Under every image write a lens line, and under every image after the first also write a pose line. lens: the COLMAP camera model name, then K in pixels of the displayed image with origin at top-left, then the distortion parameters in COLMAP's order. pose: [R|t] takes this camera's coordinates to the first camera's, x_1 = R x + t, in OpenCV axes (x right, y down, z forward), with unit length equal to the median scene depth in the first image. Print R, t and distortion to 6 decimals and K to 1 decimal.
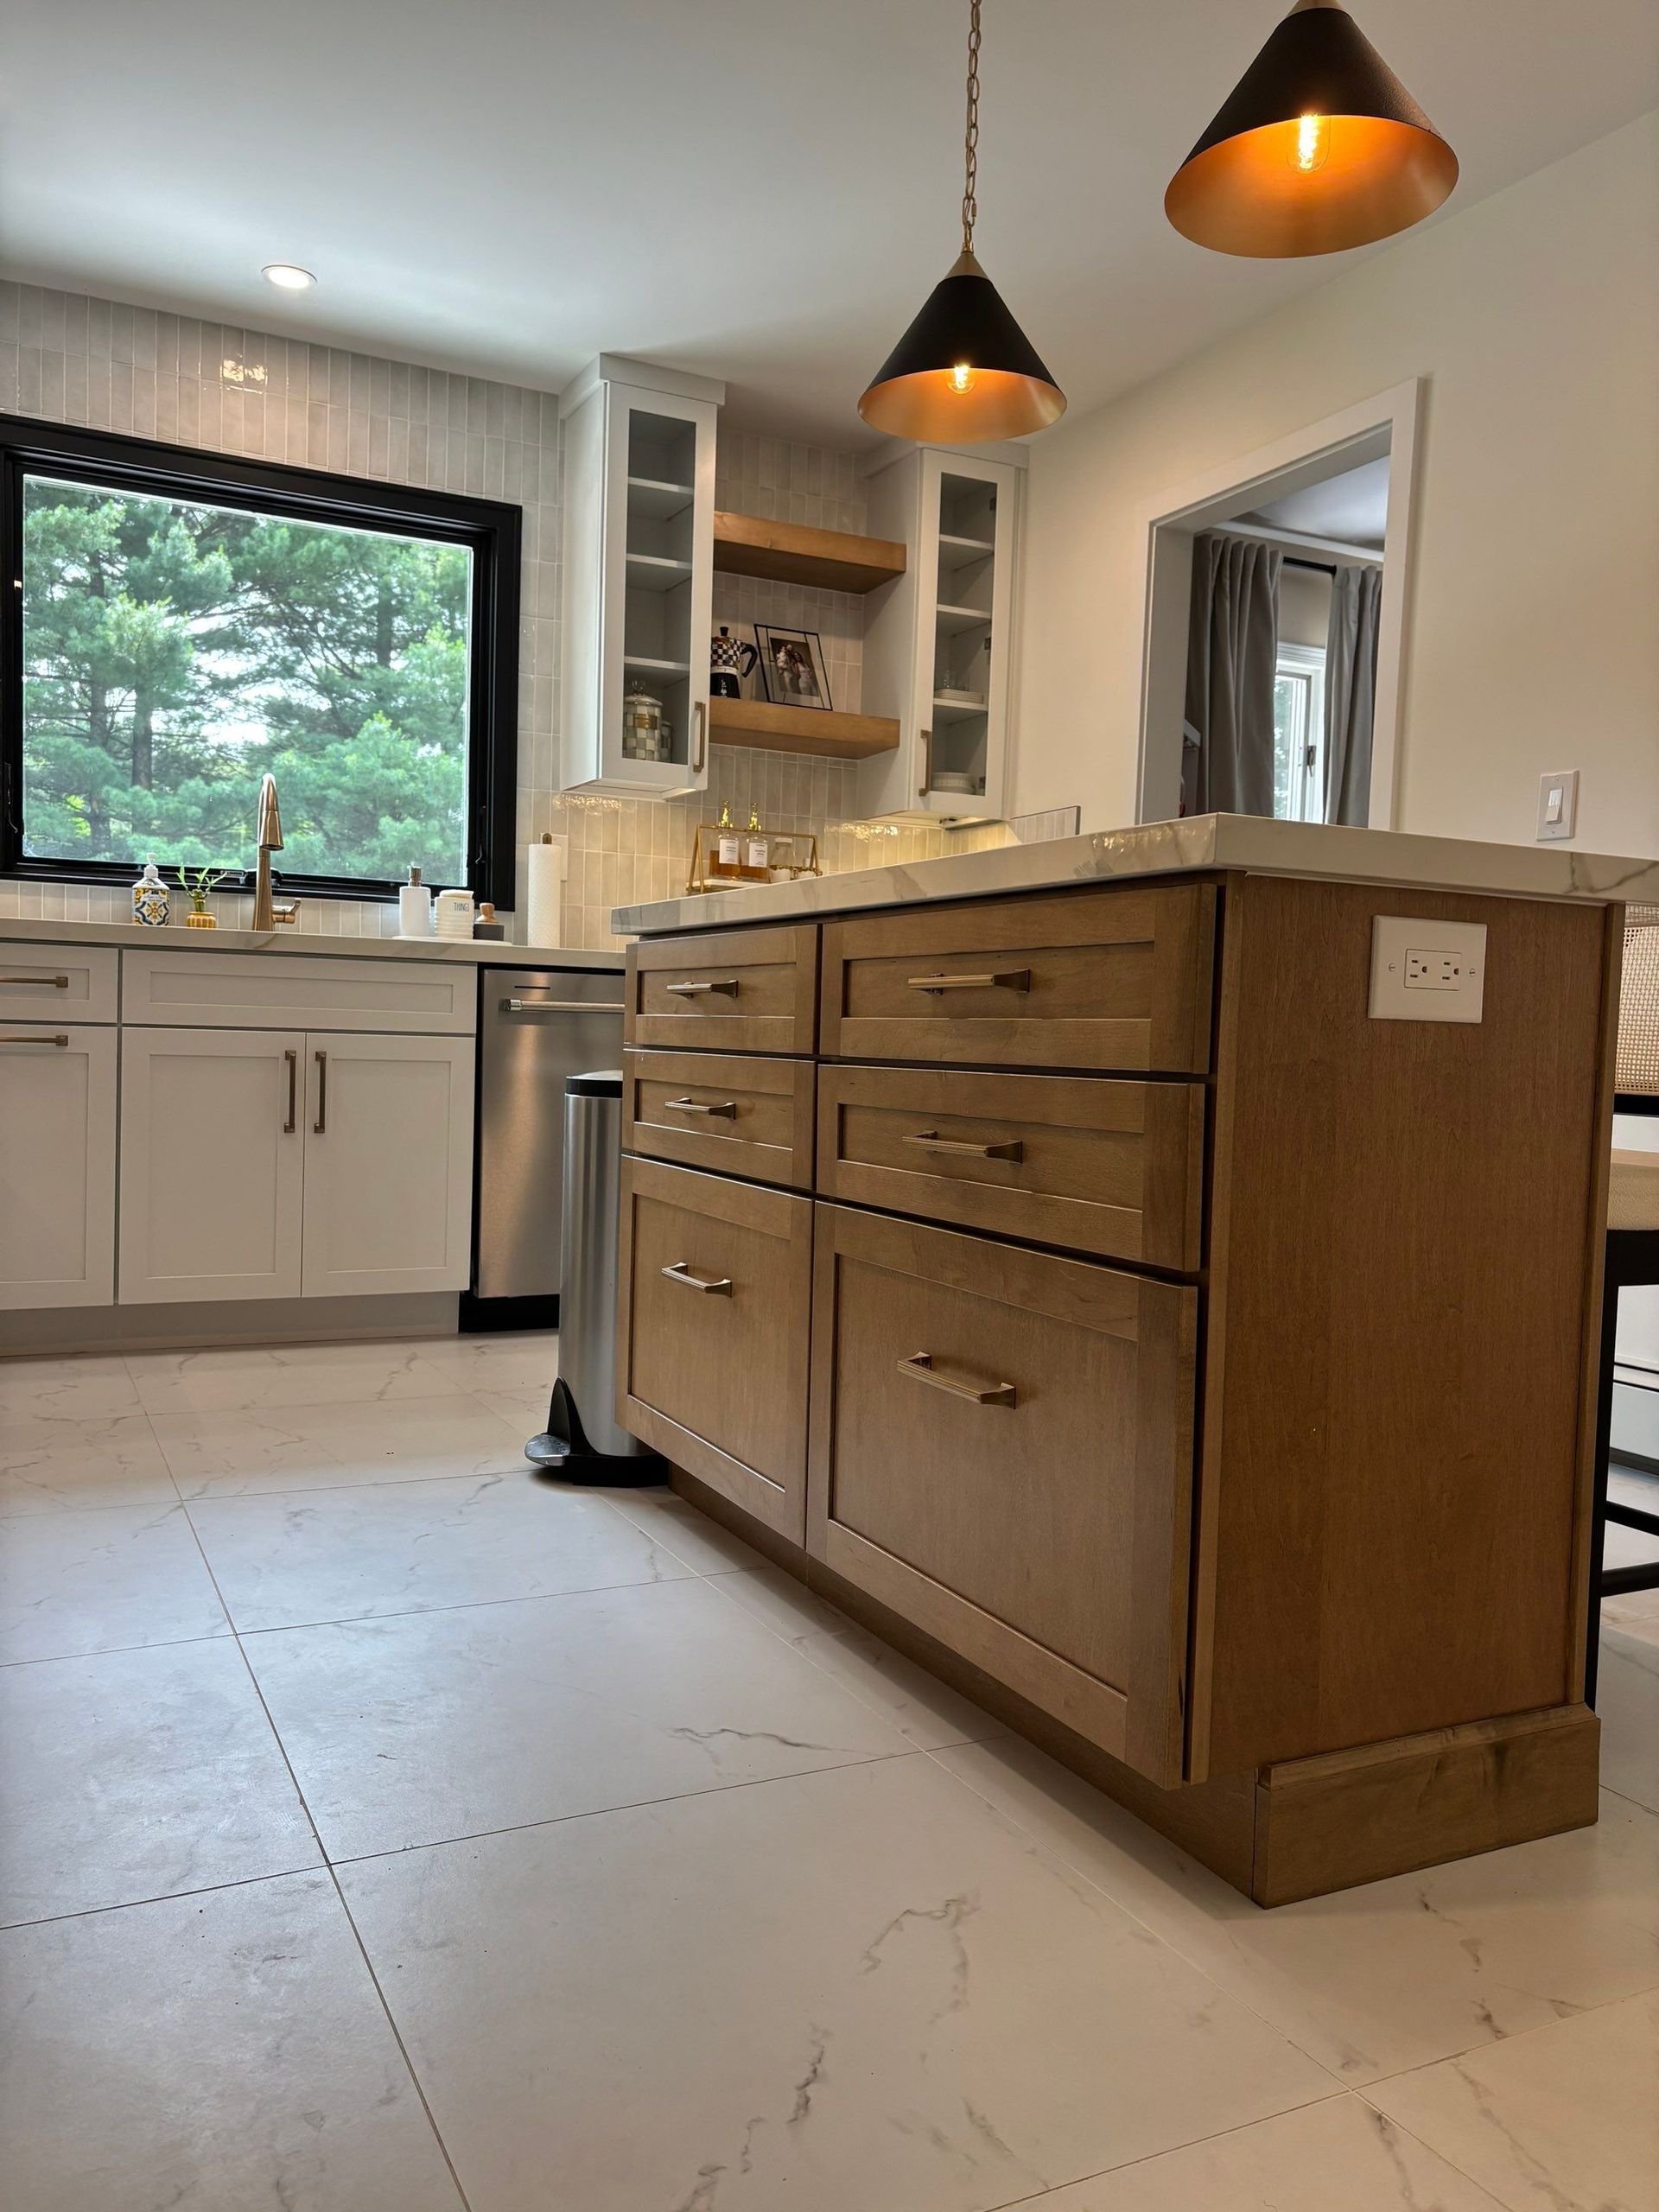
lens RADIAL K [[1672.6, 0, 816.1], [0, 1672.6, 1120.5], [0, 0, 1]] dist [0.048803, -0.051930]
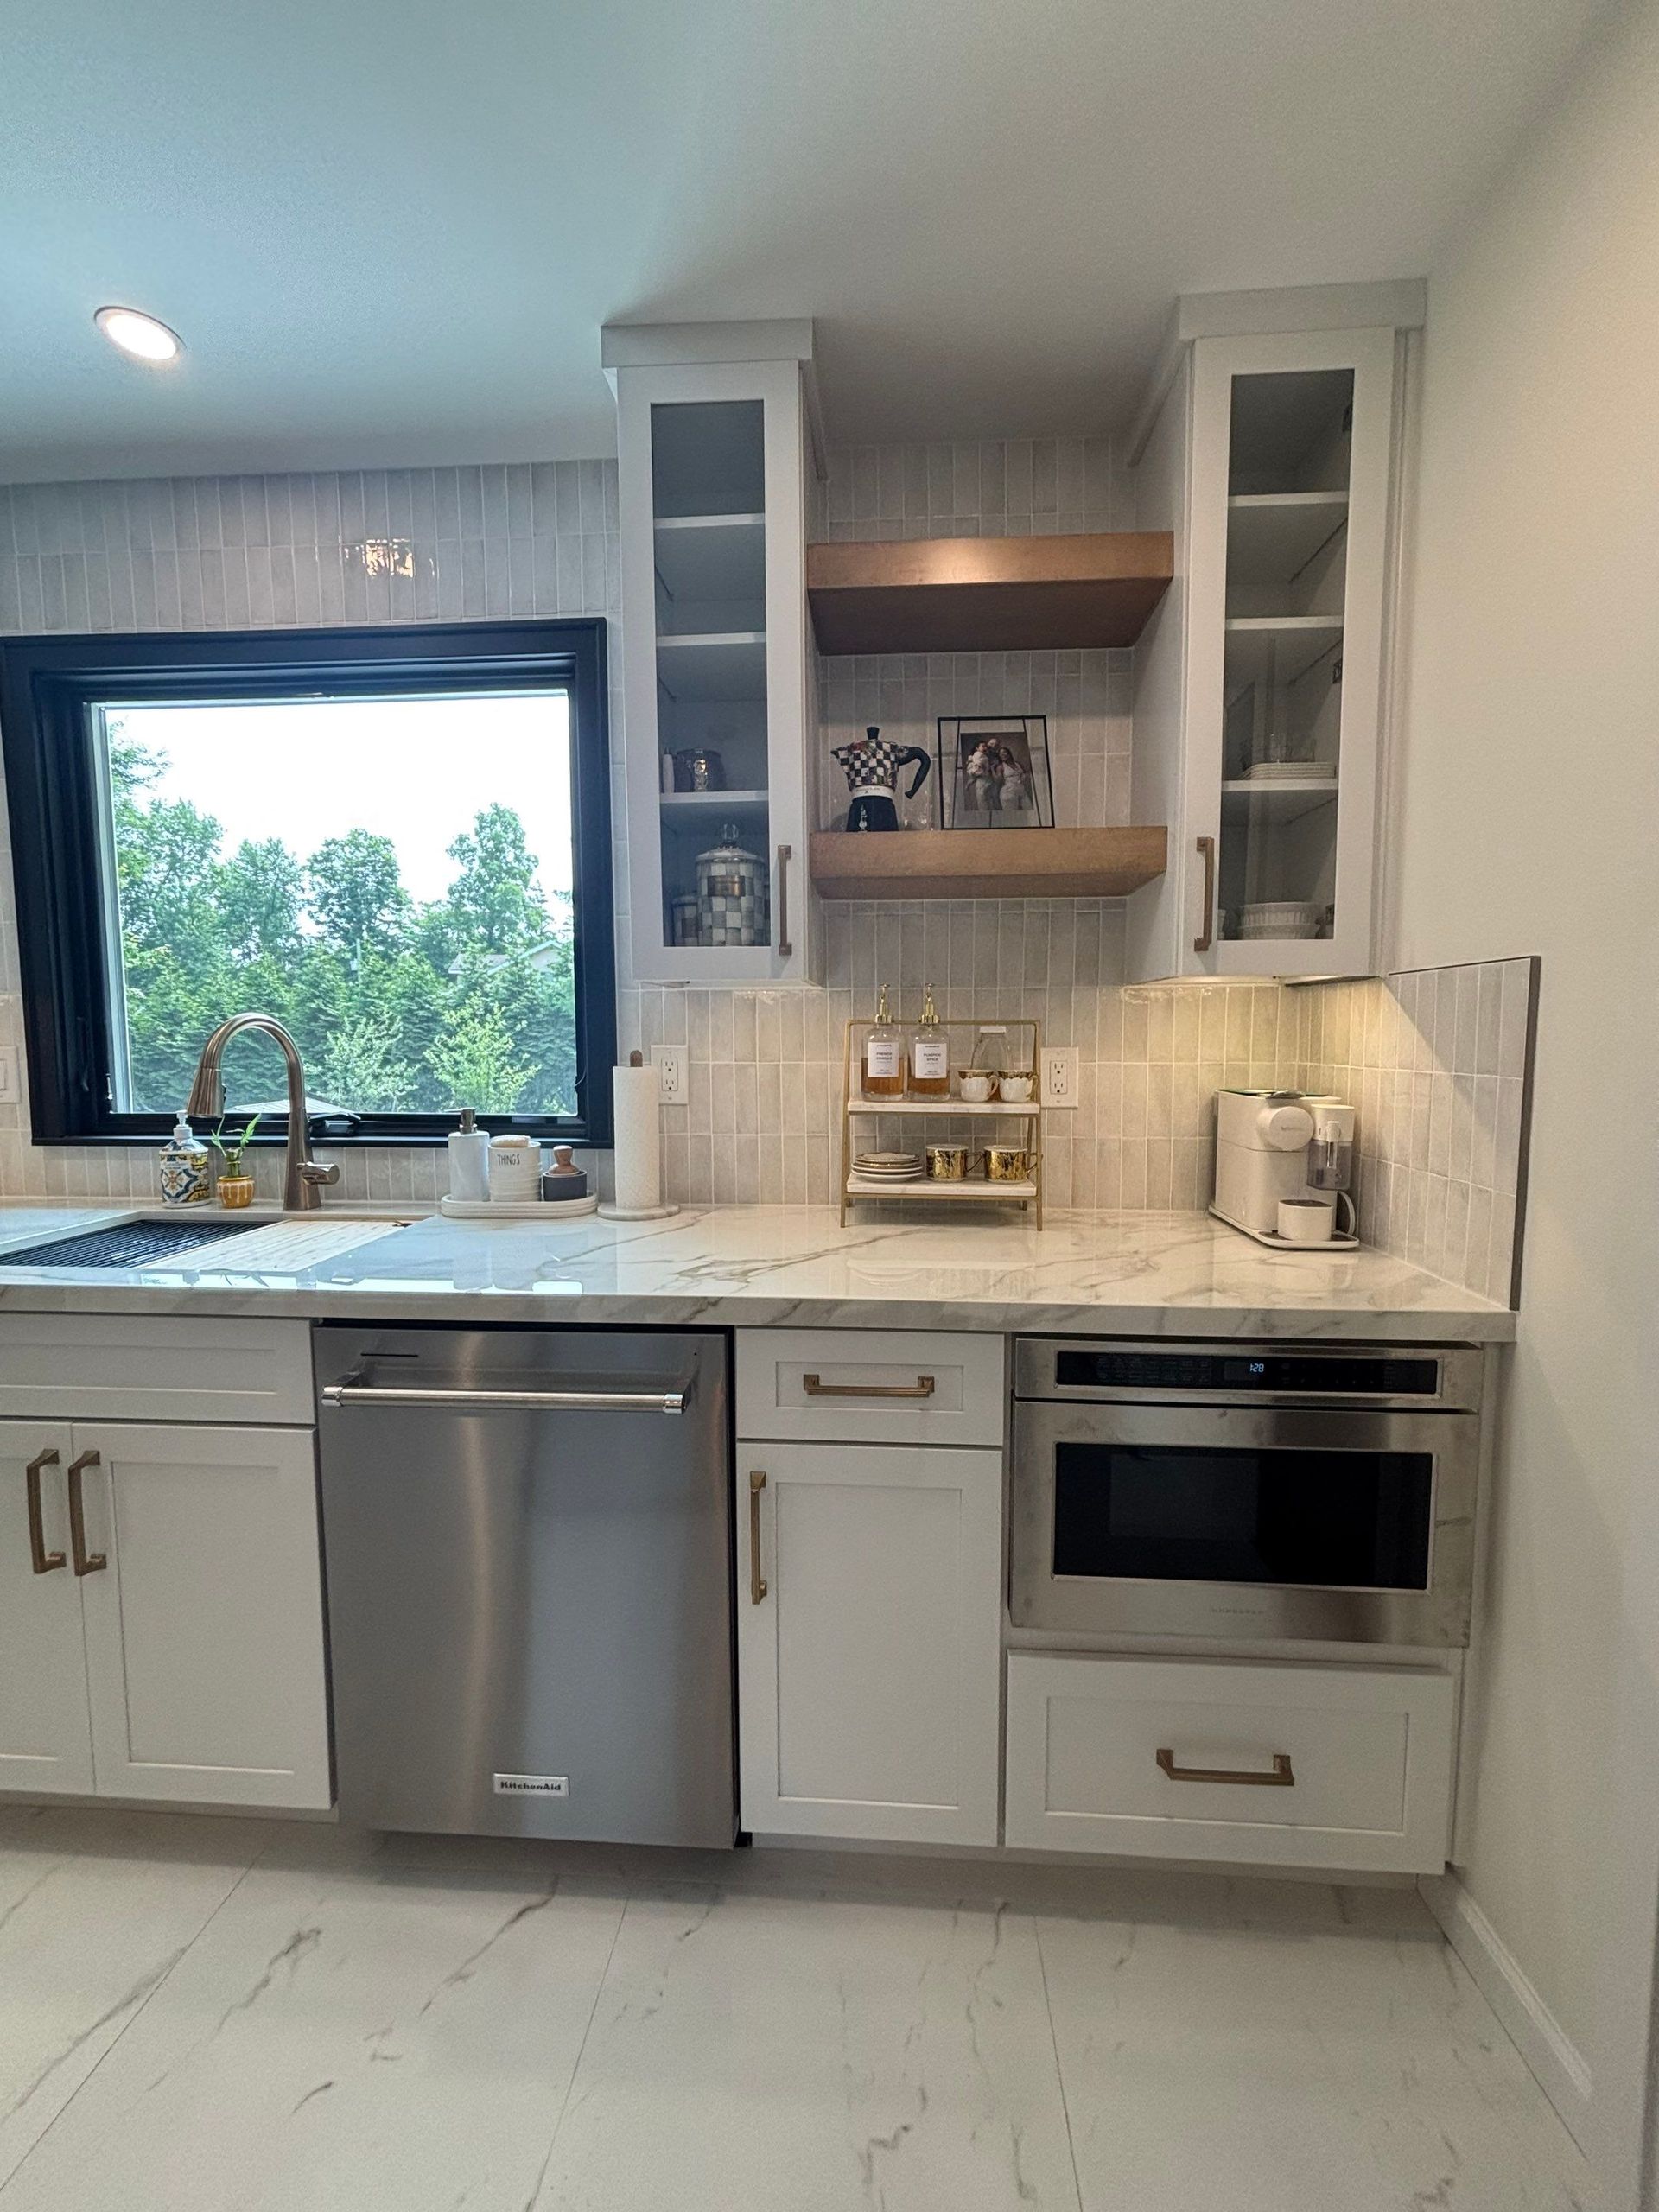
lens RADIAL K [[892.5, 0, 835.3], [0, 892.5, 1098.6], [0, 0, 1]] dist [0.000747, -0.001140]
pose [[0.861470, 0.005105, -0.507782, 0.120010], [0.001798, 0.999913, 0.013103, -0.158070], [0.507805, -0.012201, 0.861386, 0.718053]]
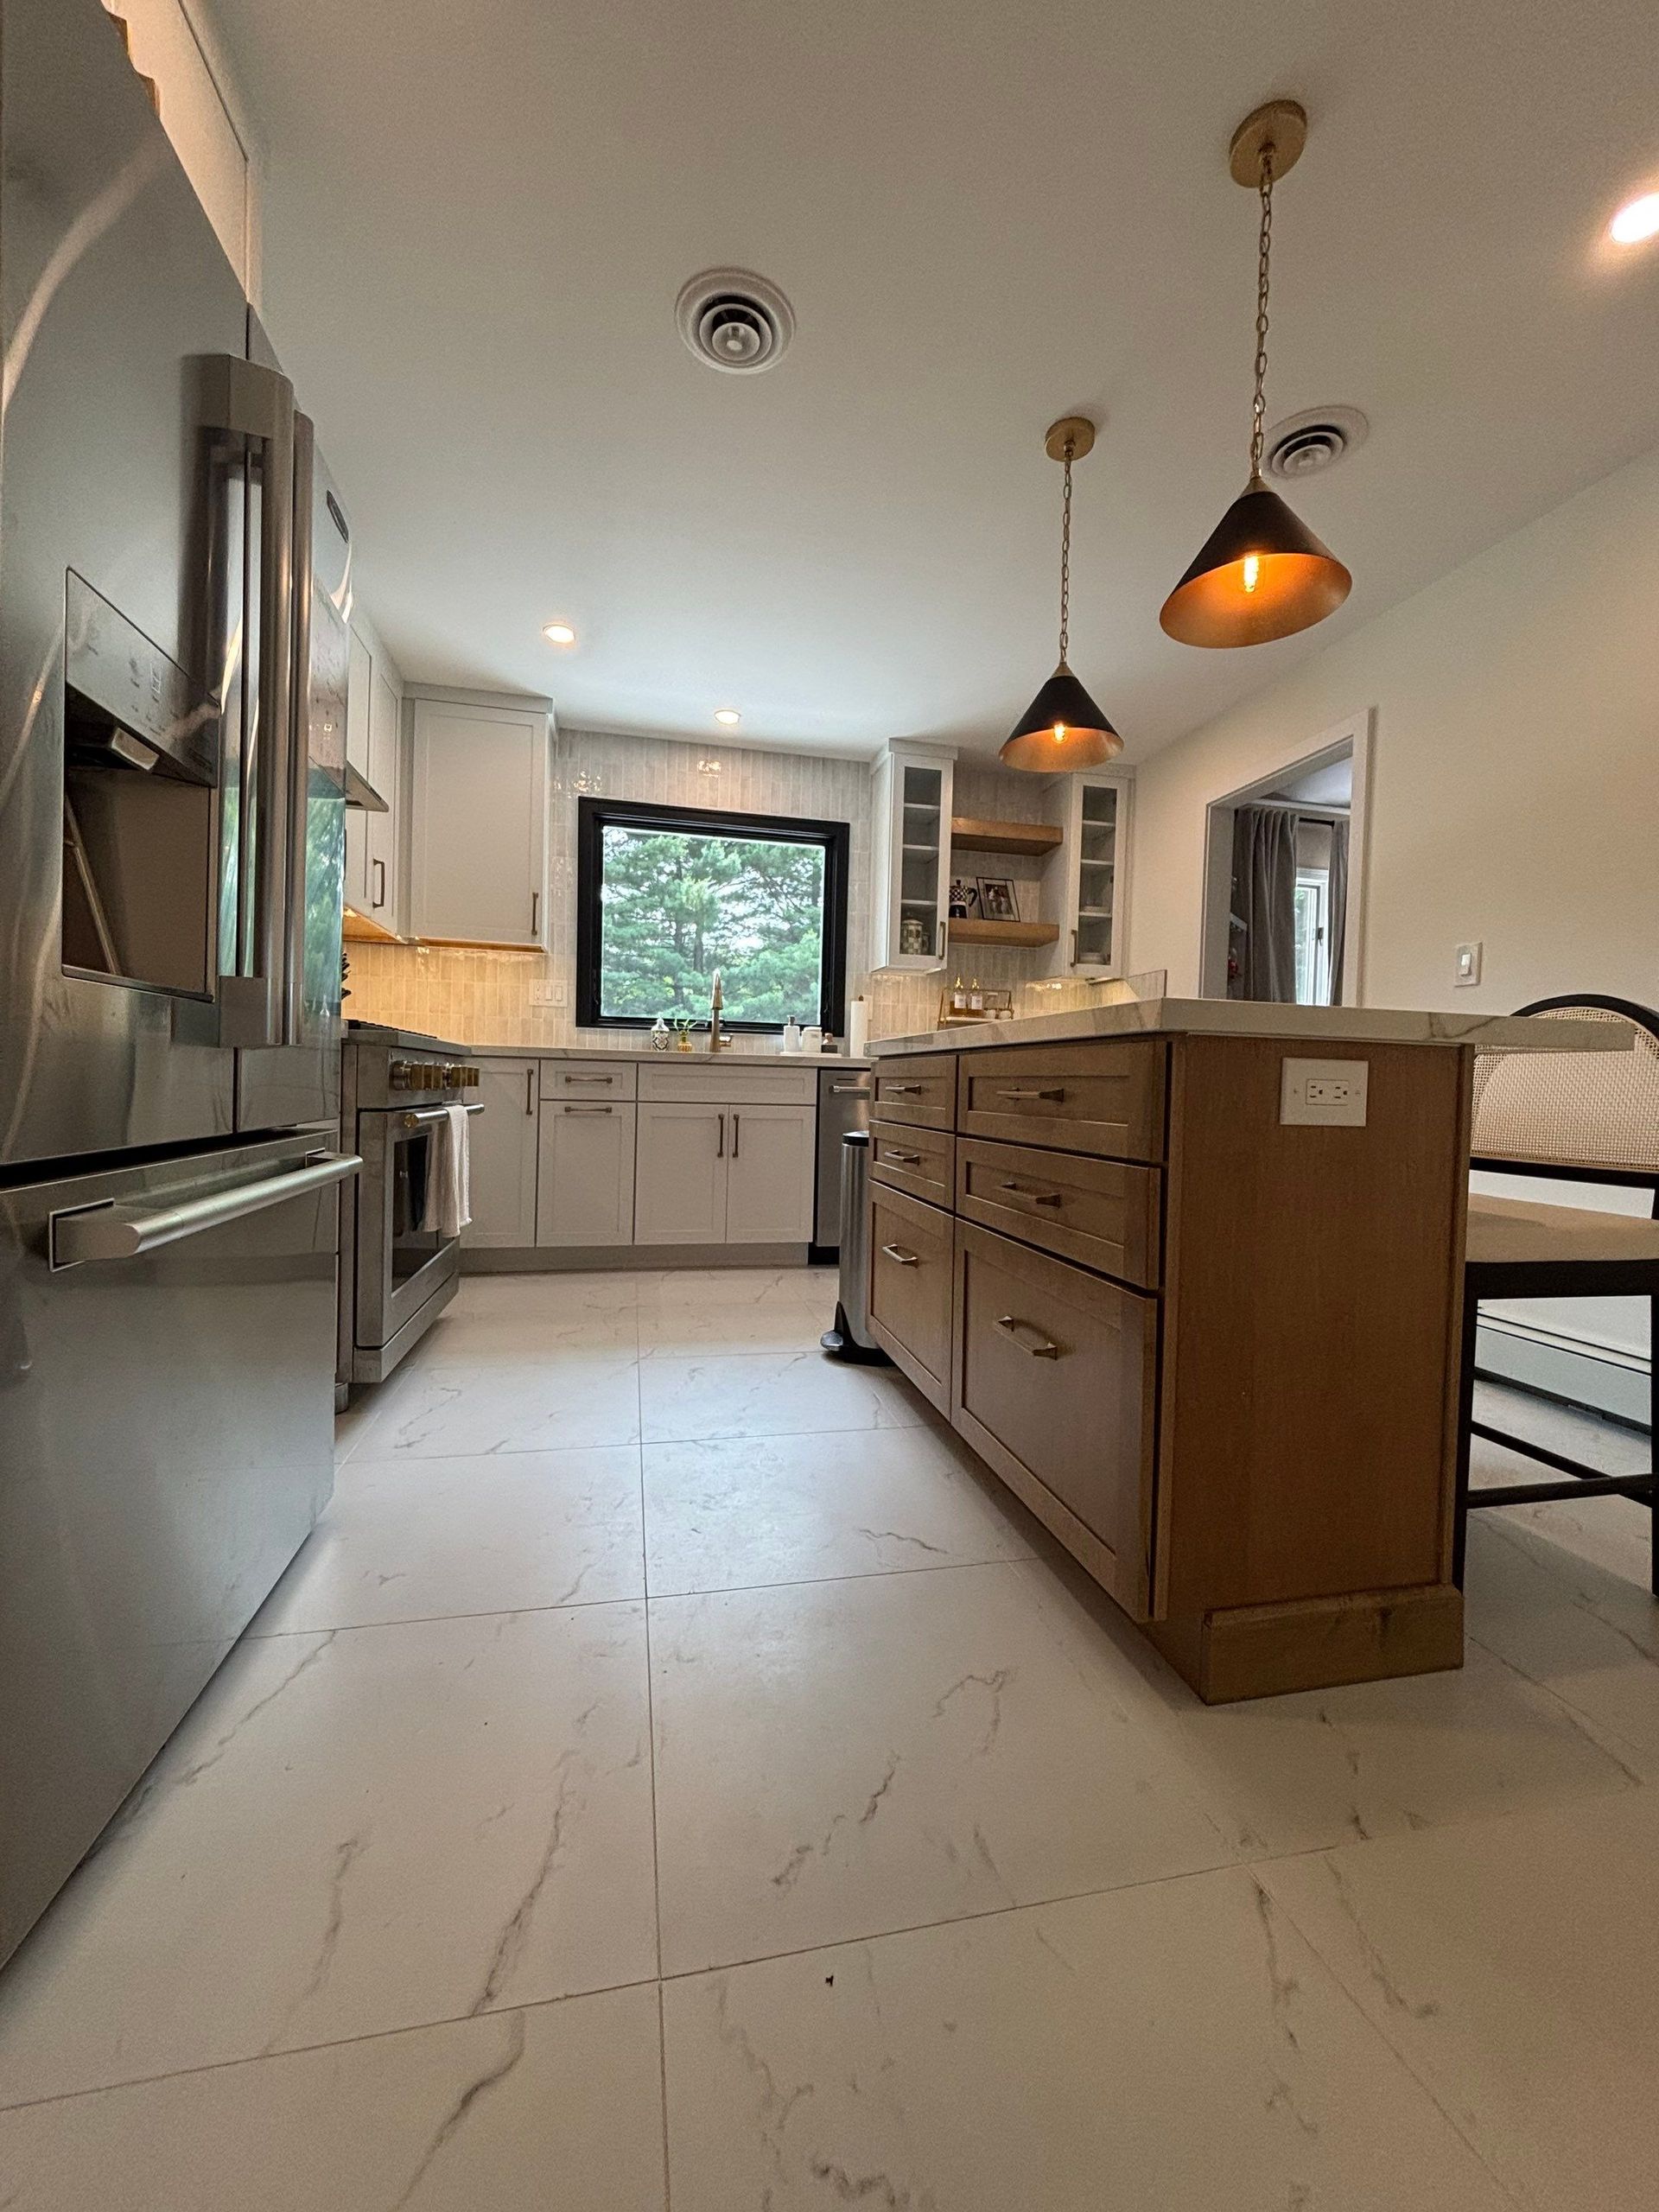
lens RADIAL K [[892.5, 0, 833.7], [0, 892.5, 1107.2], [0, 0, 1]] dist [0.000747, -0.001140]
pose [[0.972485, -0.000207, -0.232967, 0.040791], [-0.007486, 0.999456, -0.032135, -0.015572], [0.232847, 0.032995, 0.971954, 0.038098]]
